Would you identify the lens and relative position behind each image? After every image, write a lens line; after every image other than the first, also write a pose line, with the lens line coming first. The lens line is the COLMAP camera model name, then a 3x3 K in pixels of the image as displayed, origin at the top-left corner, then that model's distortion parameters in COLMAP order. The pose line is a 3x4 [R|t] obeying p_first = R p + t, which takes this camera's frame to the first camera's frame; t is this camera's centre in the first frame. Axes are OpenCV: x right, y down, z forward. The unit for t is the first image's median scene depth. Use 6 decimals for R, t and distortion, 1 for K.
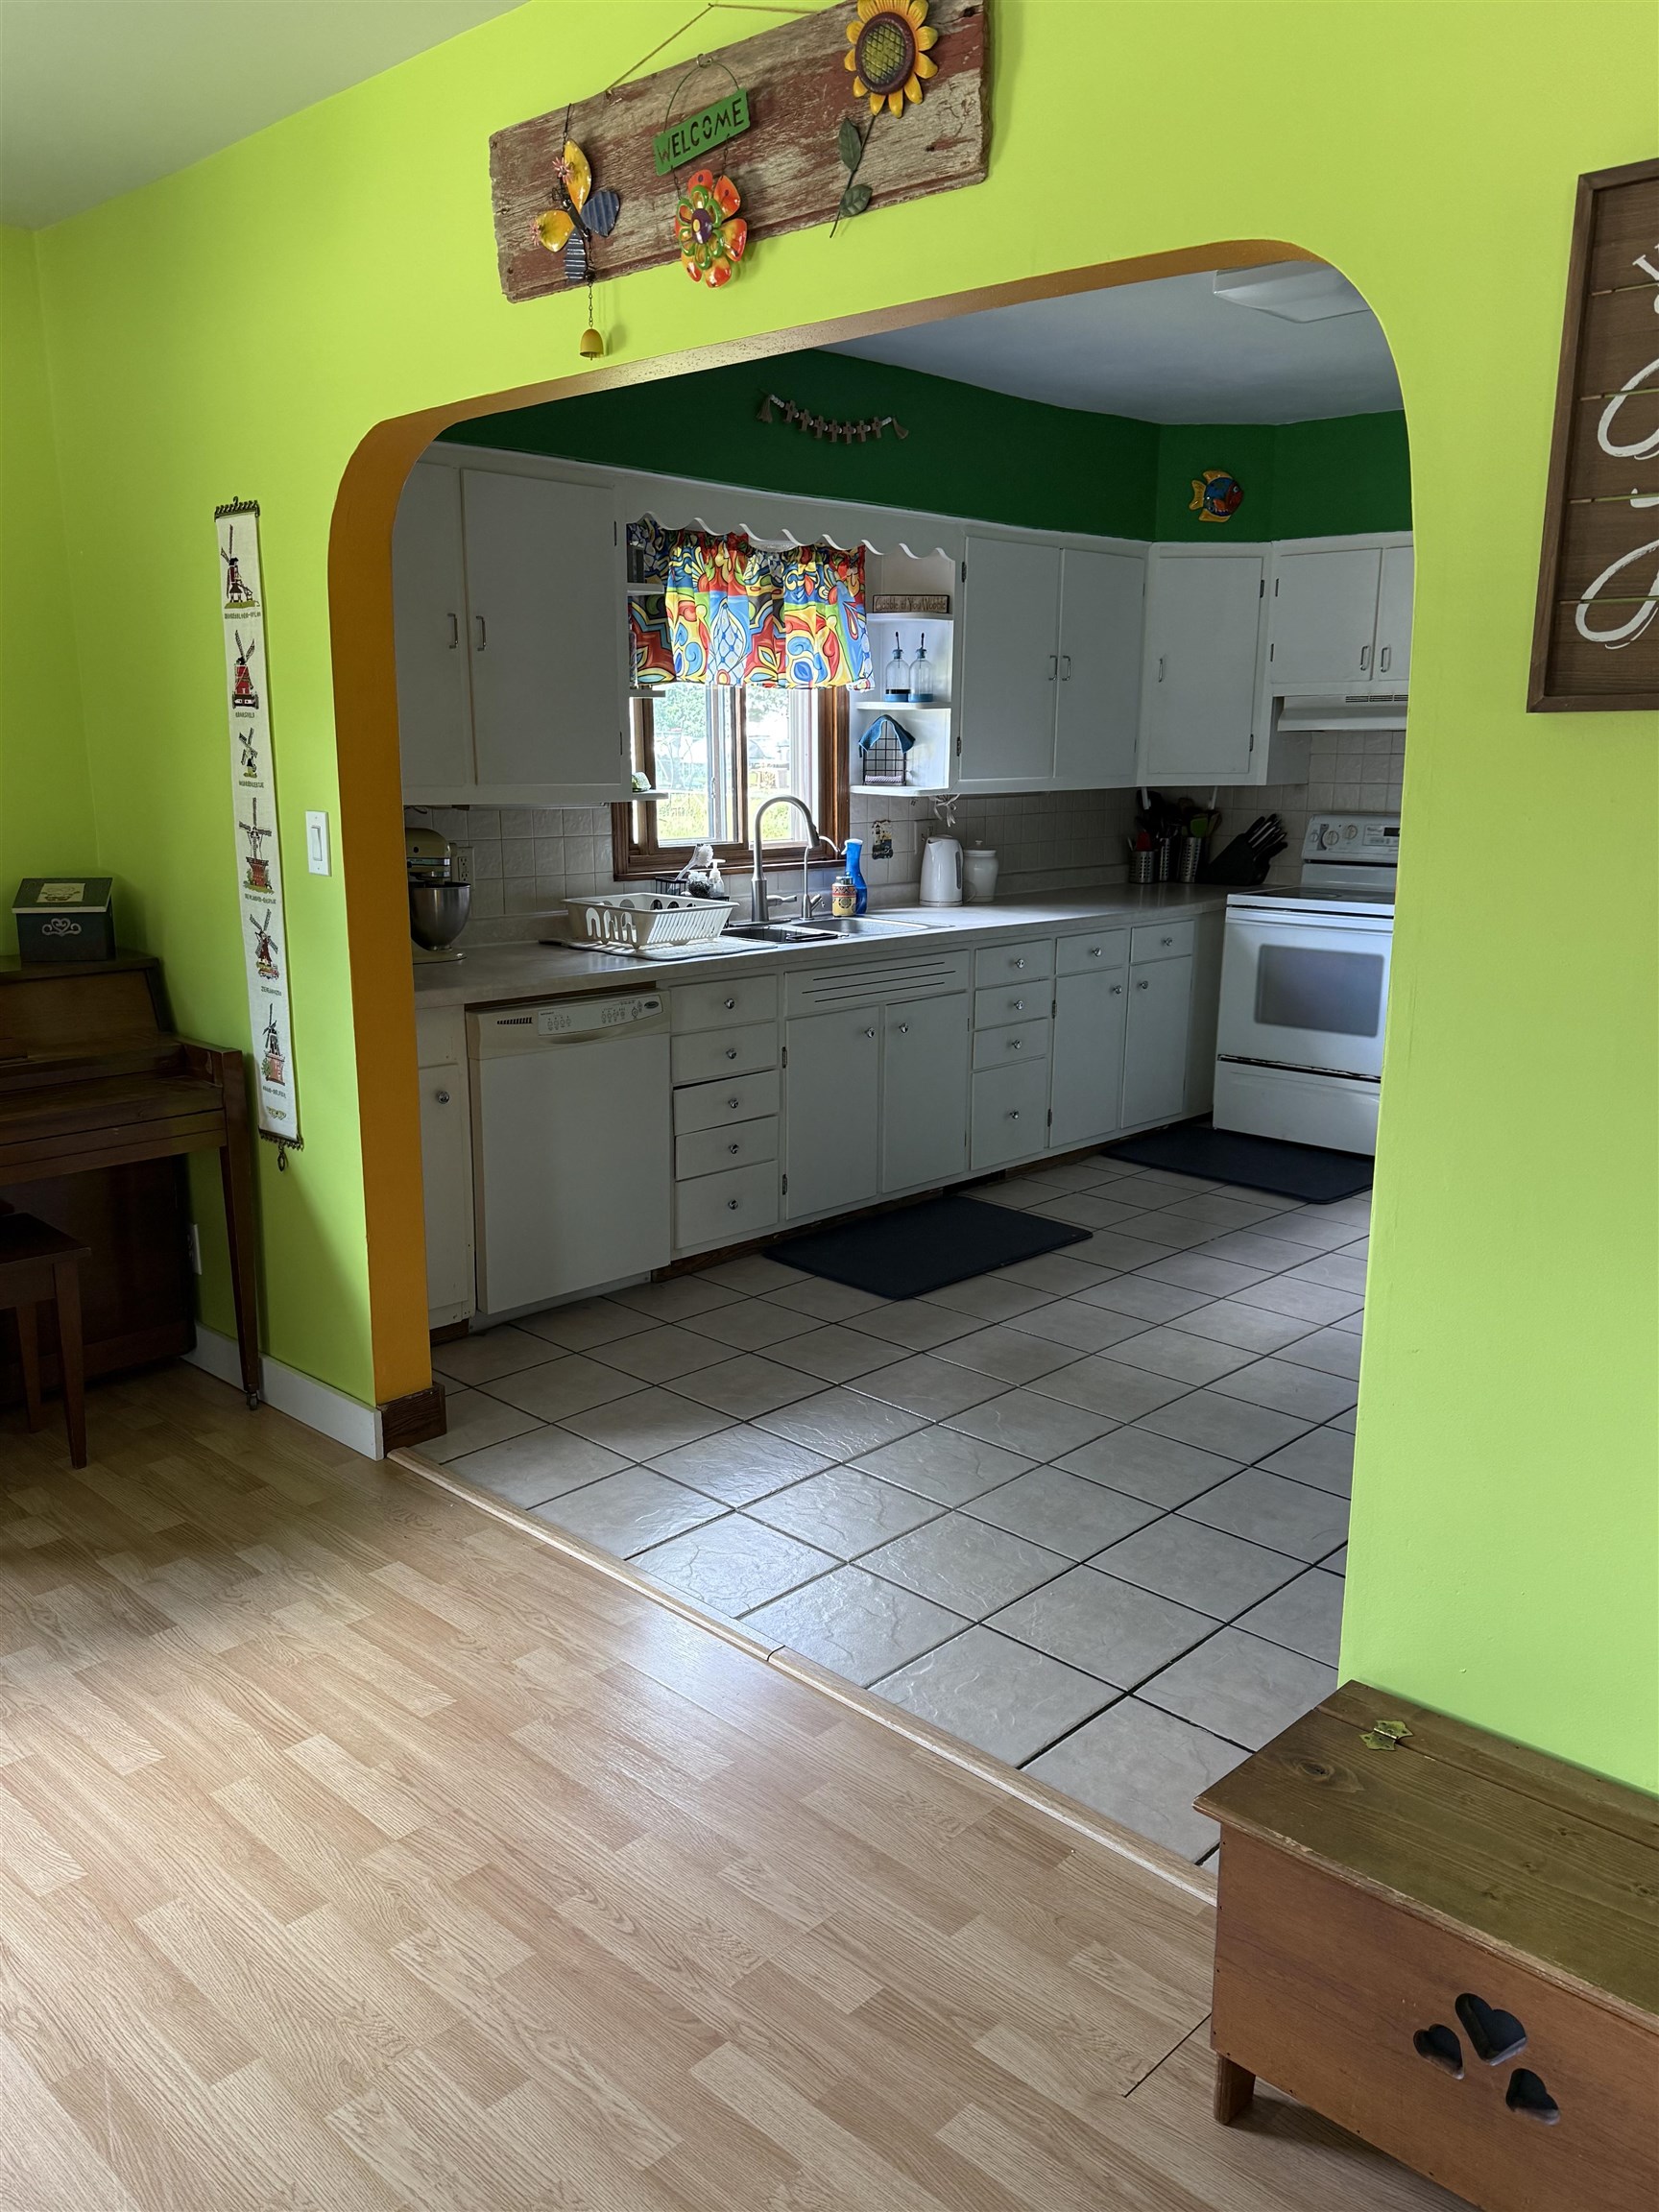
lens RADIAL K [[1687.9, 0, 829.5], [0, 1687.9, 1106.0], [0, 0, 1]] dist [0.051041, -0.064374]
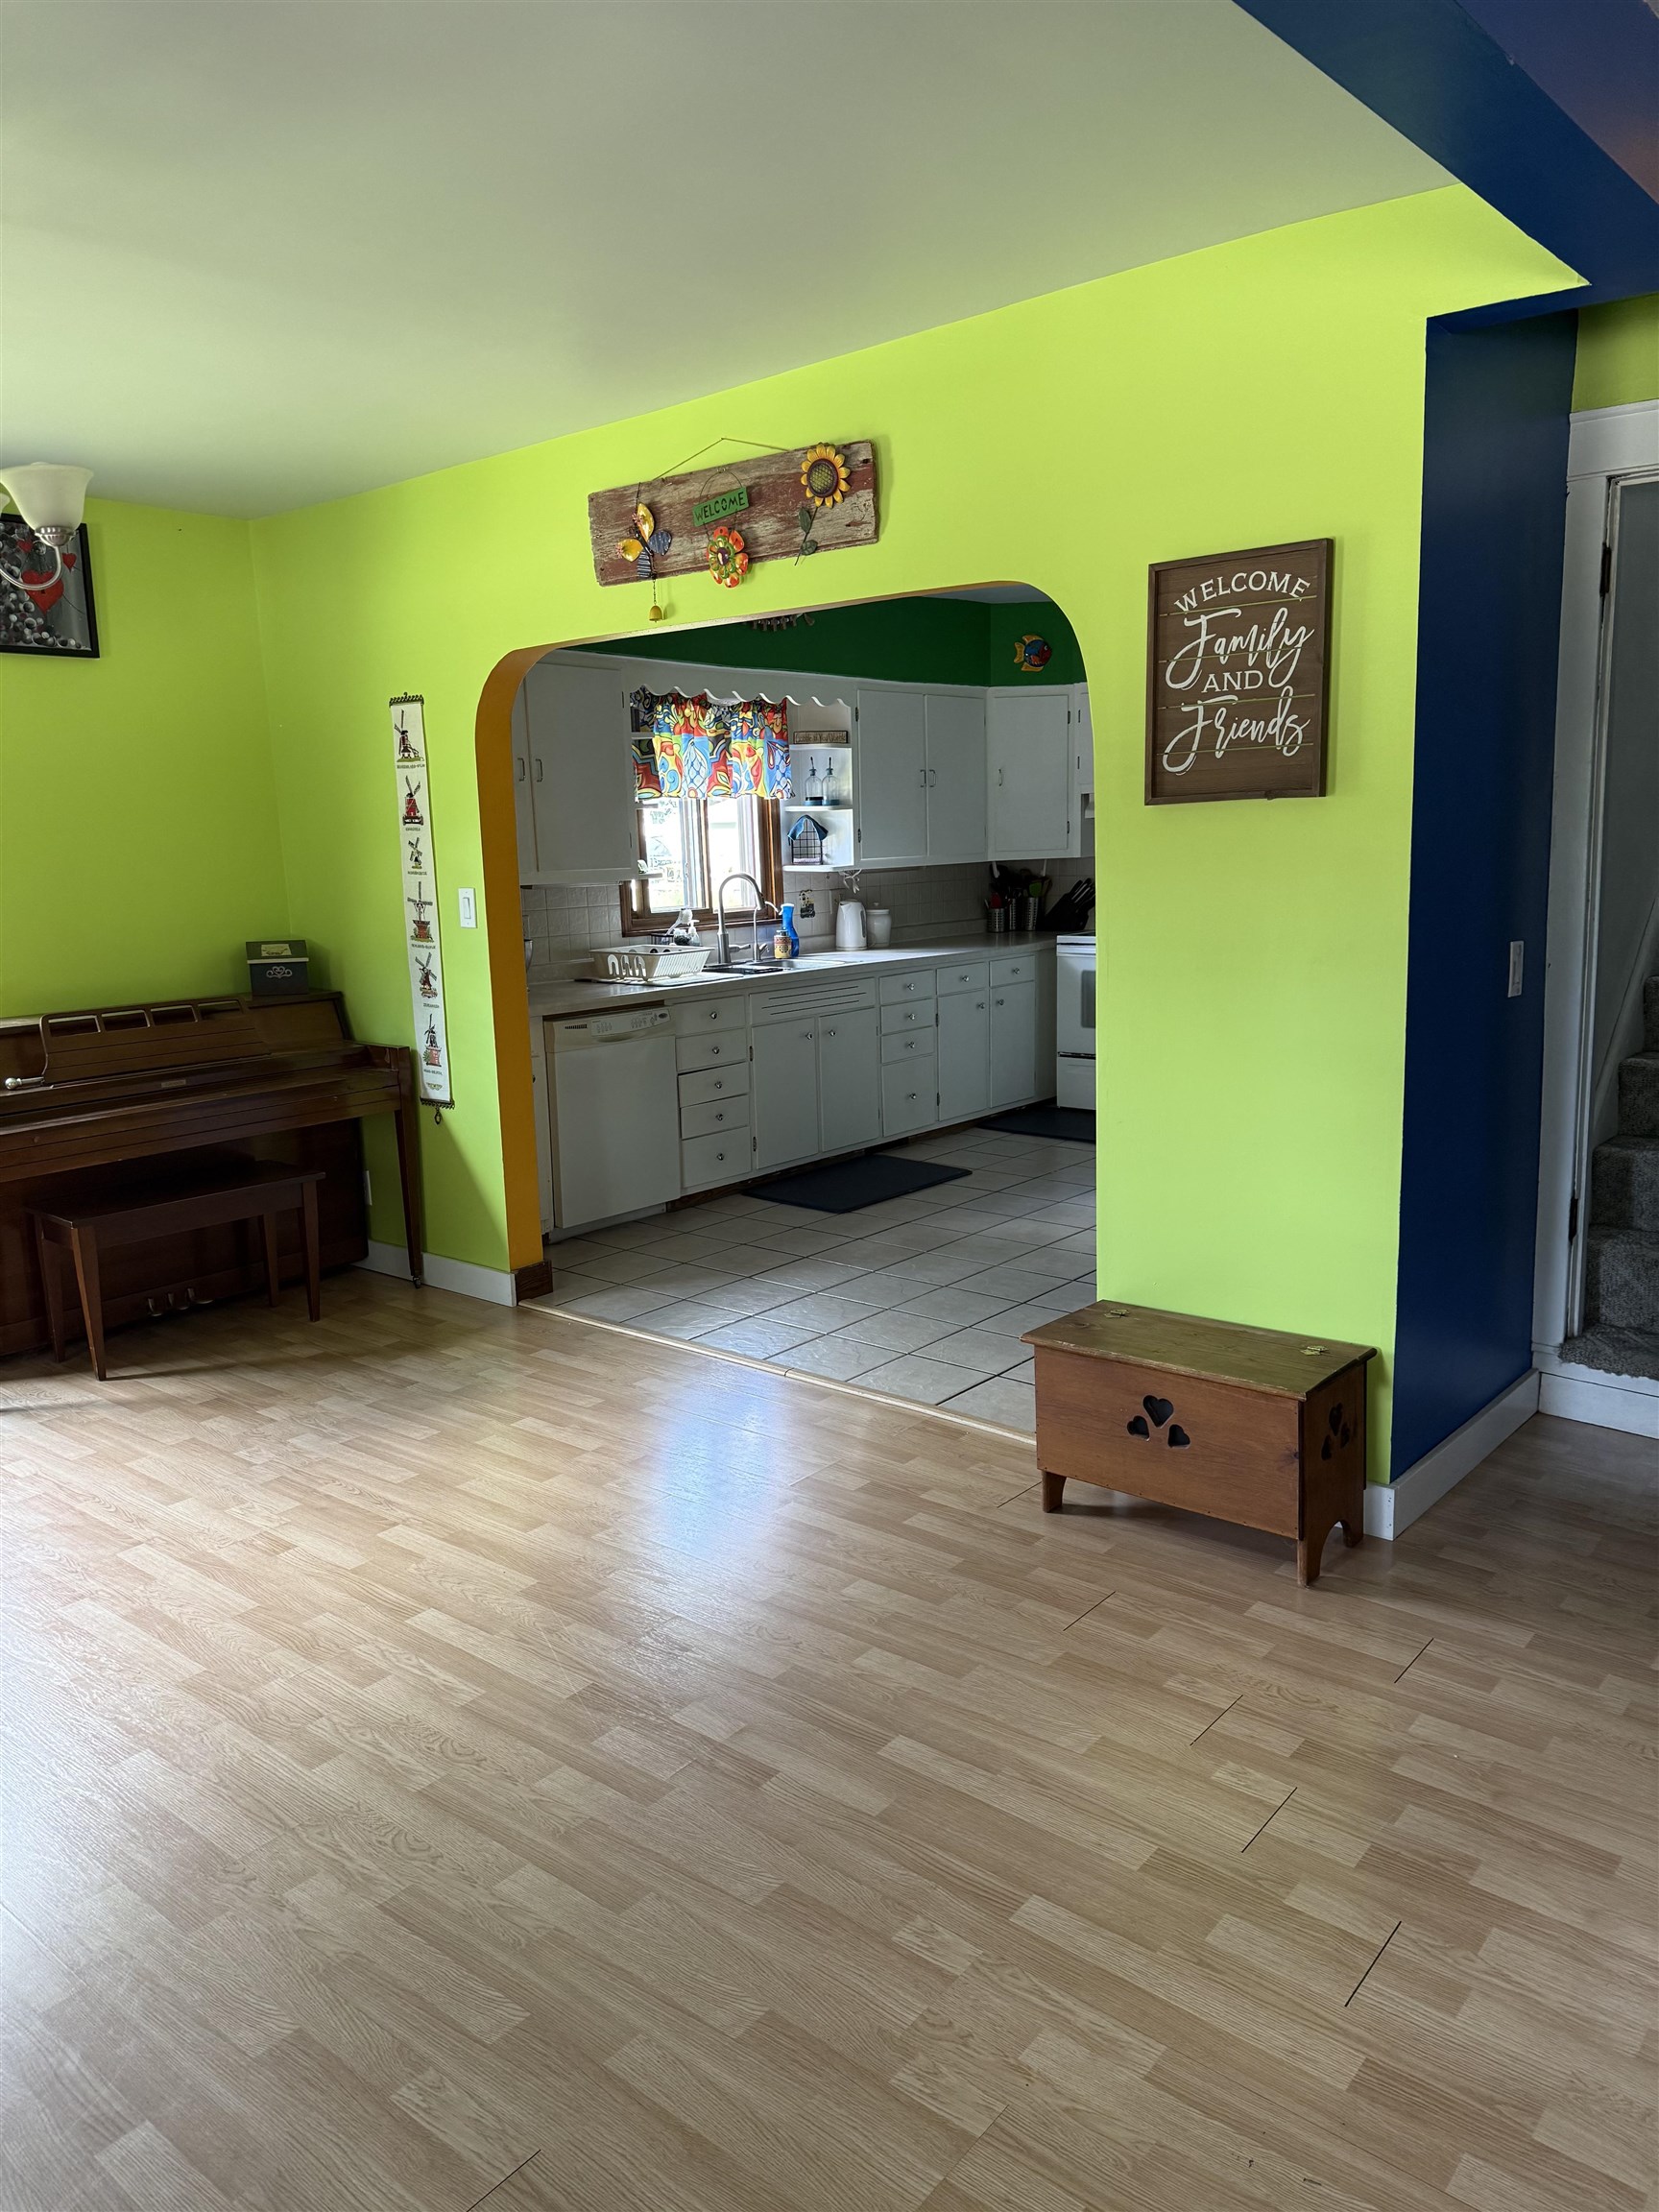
lens RADIAL K [[1547.2, 0, 825.6], [0, 1547.2, 1090.6], [0, 0, 1]] dist [0.095279, -0.155924]
pose [[0.997300, -0.044486, 0.058427, -0.057134], [0.047391, 0.997658, -0.049315, 0.095742], [-0.056097, 0.051951, 0.997073, -0.425797]]
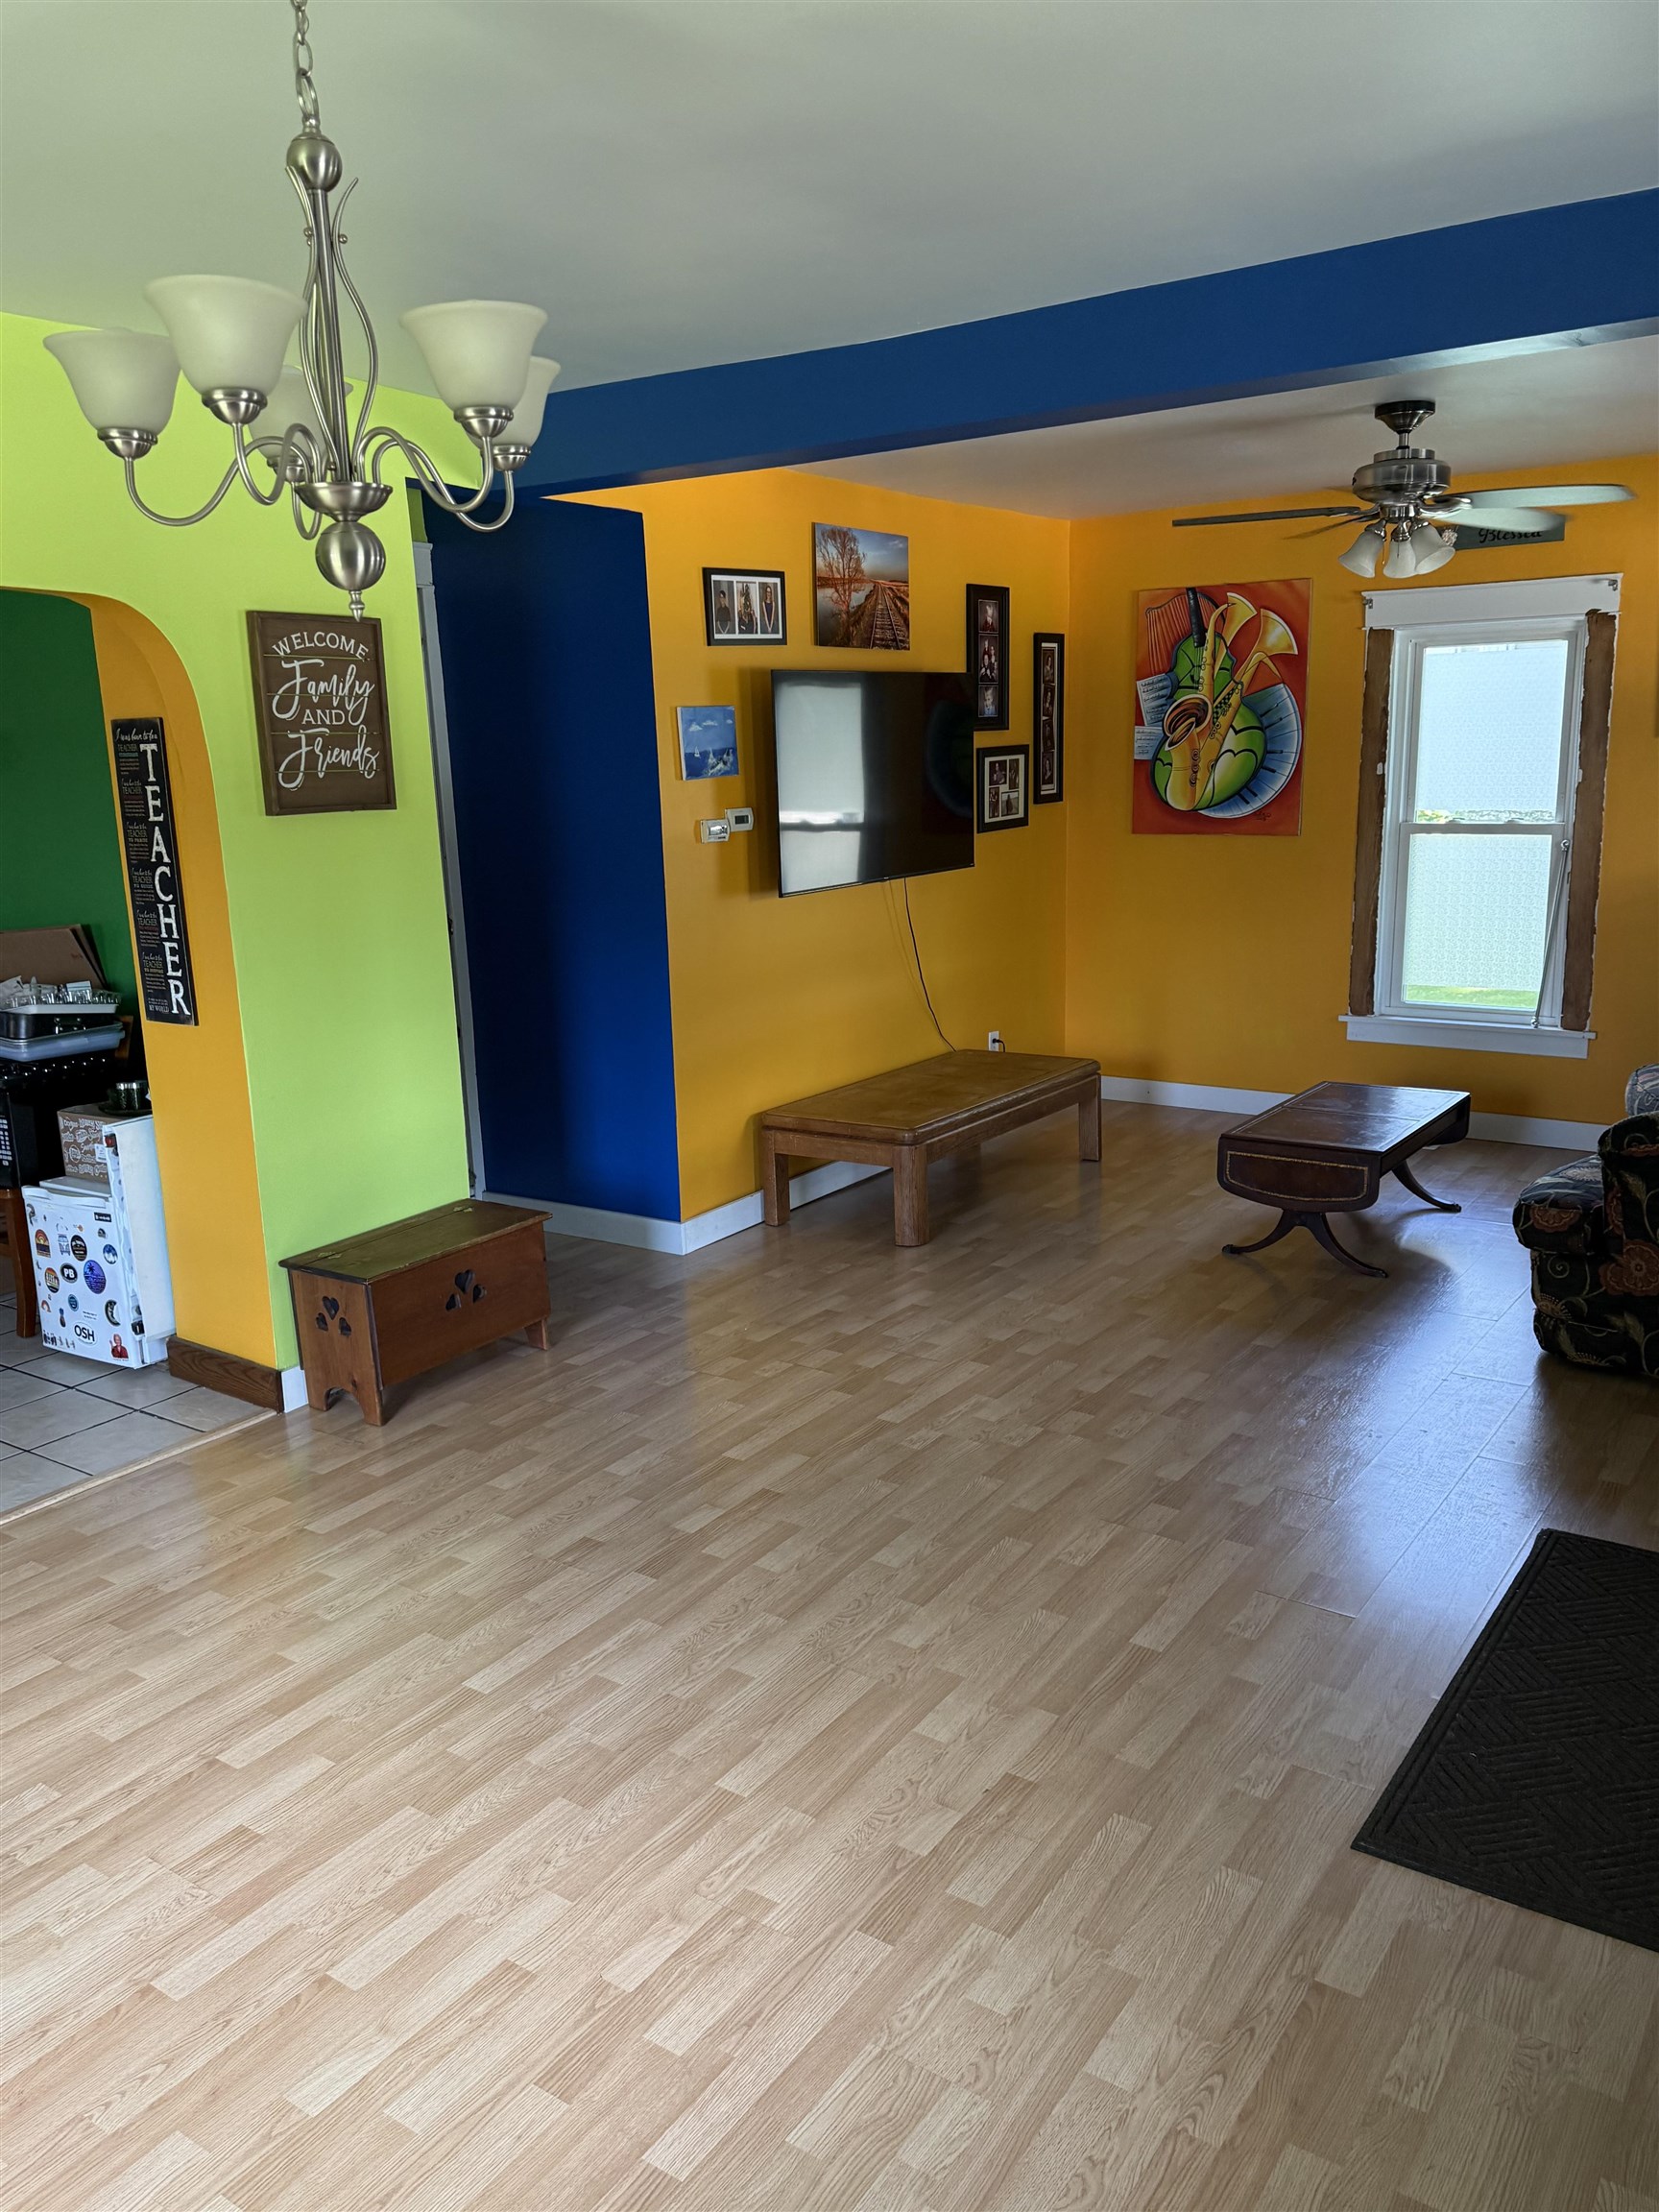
lens RADIAL K [[1687.9, 0, 829.5], [0, 1687.9, 1106.0], [0, 0, 1]] dist [0.051041, -0.064374]
pose [[-0.163434, -0.204010, 0.965230, -1.030287], [0.239437, 0.940930, 0.239416, -0.109582], [-0.957058, 0.270241, -0.104932, 0.283787]]
